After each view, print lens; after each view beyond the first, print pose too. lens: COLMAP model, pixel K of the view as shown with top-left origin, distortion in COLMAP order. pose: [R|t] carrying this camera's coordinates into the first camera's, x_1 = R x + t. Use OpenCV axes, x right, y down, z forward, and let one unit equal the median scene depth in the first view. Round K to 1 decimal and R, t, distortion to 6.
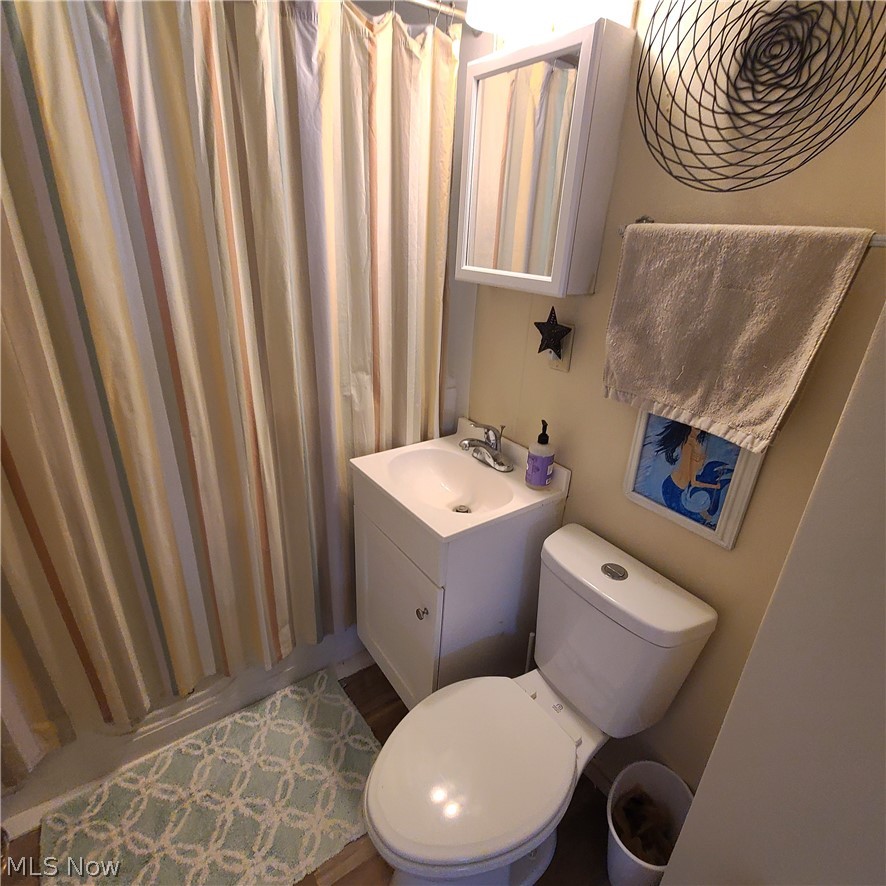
lens RADIAL K [[486.9, 0, 445.6], [0, 486.9, 446.4], [0, 0, 1]] dist [-0.001059, -0.002057]
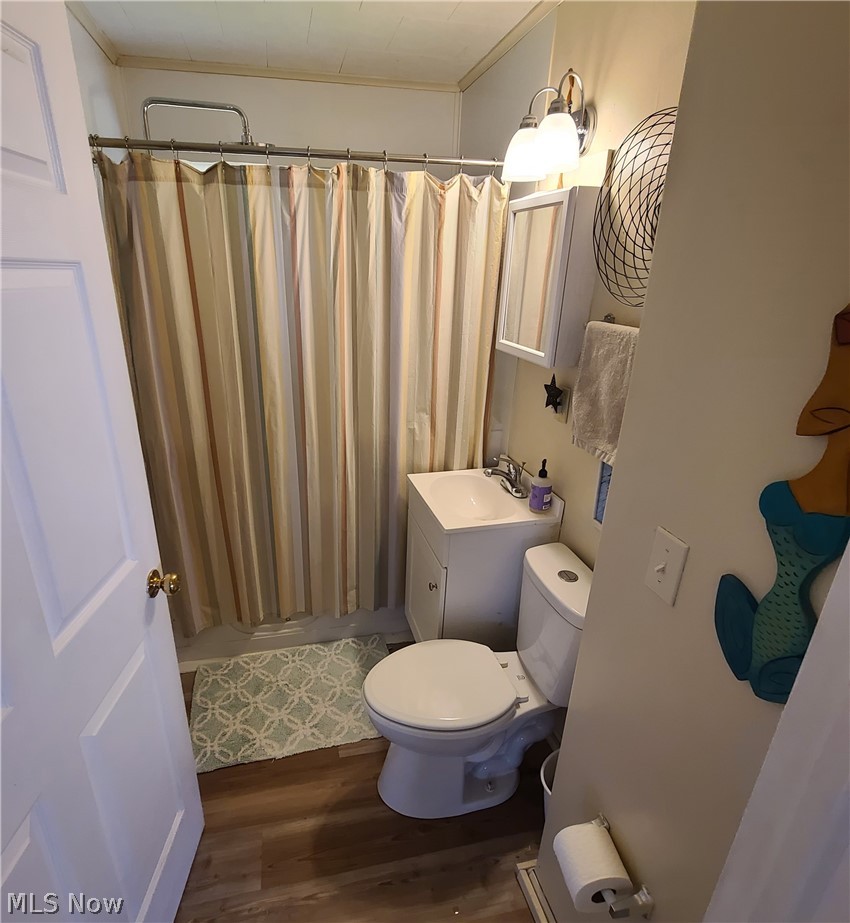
lens RADIAL K [[509.5, 0, 389.4], [0, 509.5, 459.6], [0, 0, 1]] dist [-0.002067, 0.000523]
pose [[0.920333, 0.105089, -0.376753, 0.340359], [-0.127339, 0.991257, -0.034572, 0.047889], [0.369826, 0.079793, 0.925668, -0.414538]]
